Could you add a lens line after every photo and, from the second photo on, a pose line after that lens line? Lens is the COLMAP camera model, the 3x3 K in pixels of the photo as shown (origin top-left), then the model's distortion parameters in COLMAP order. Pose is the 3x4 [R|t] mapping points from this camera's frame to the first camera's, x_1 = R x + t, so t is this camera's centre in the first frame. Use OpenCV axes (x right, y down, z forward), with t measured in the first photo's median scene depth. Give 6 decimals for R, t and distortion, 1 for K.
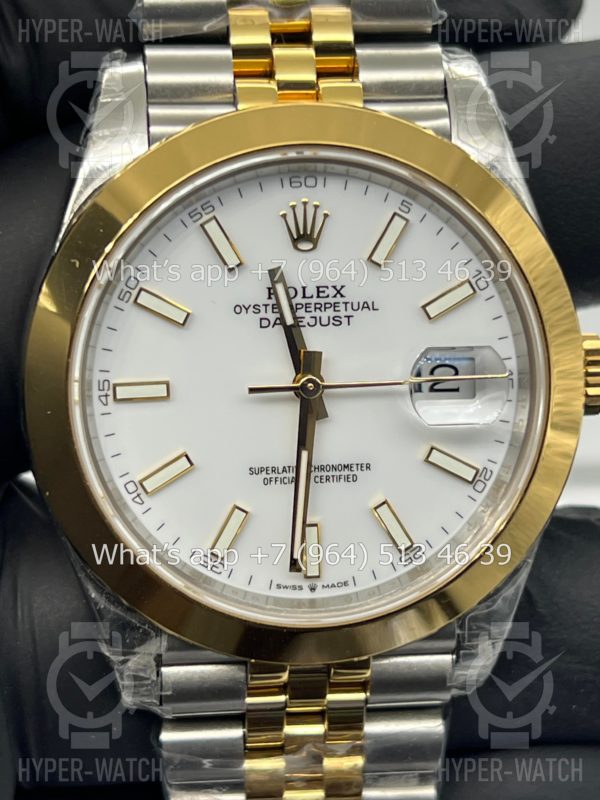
lens RADIAL K [[1908.7, 0, 300.4], [0, 1908.7, 392.5], [0, 0, 1]] dist [0.239934, 0.000000]
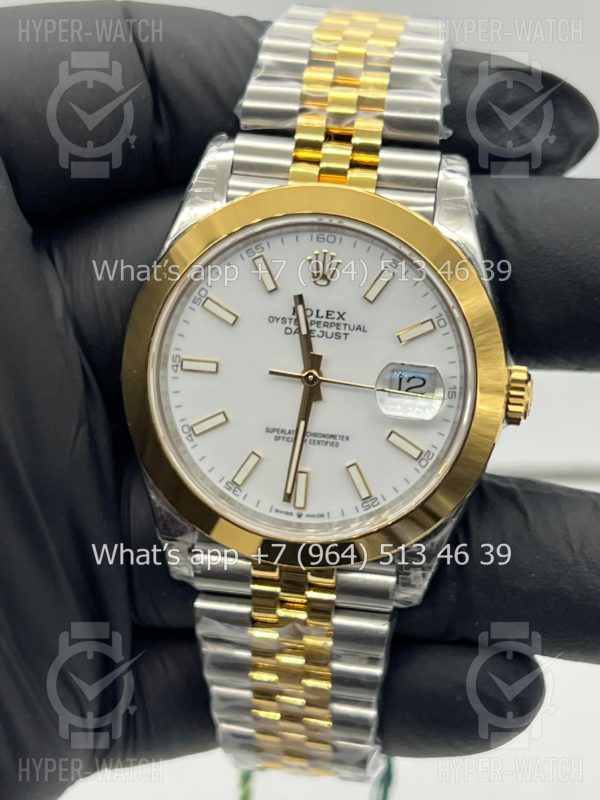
lens RADIAL K [[1908.7, 0, 281.2], [0, 1908.7, 403.7], [0, 0, 1]] dist [0.239934, 0.000000]
pose [[0.968569, 0.135151, -0.208828, 0.287700], [-0.132924, 0.990818, 0.024727, -0.016450], [0.210252, 0.003809, 0.977640, -0.430204]]
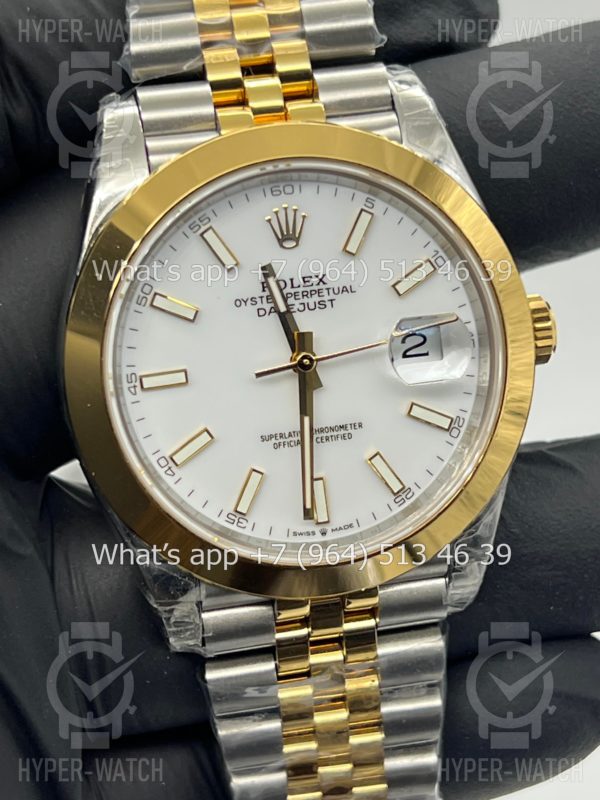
lens RADIAL K [[1908.7, 0, 307.2], [0, 1908.7, 402.0], [0, 0, 1]] dist [0.239934, 0.000000]
pose [[0.994074, -0.099611, 0.043524, -0.047272], [0.099780, 0.995008, -0.001706, 0.023402], [-0.043137, 0.006038, 0.999051, -0.178828]]
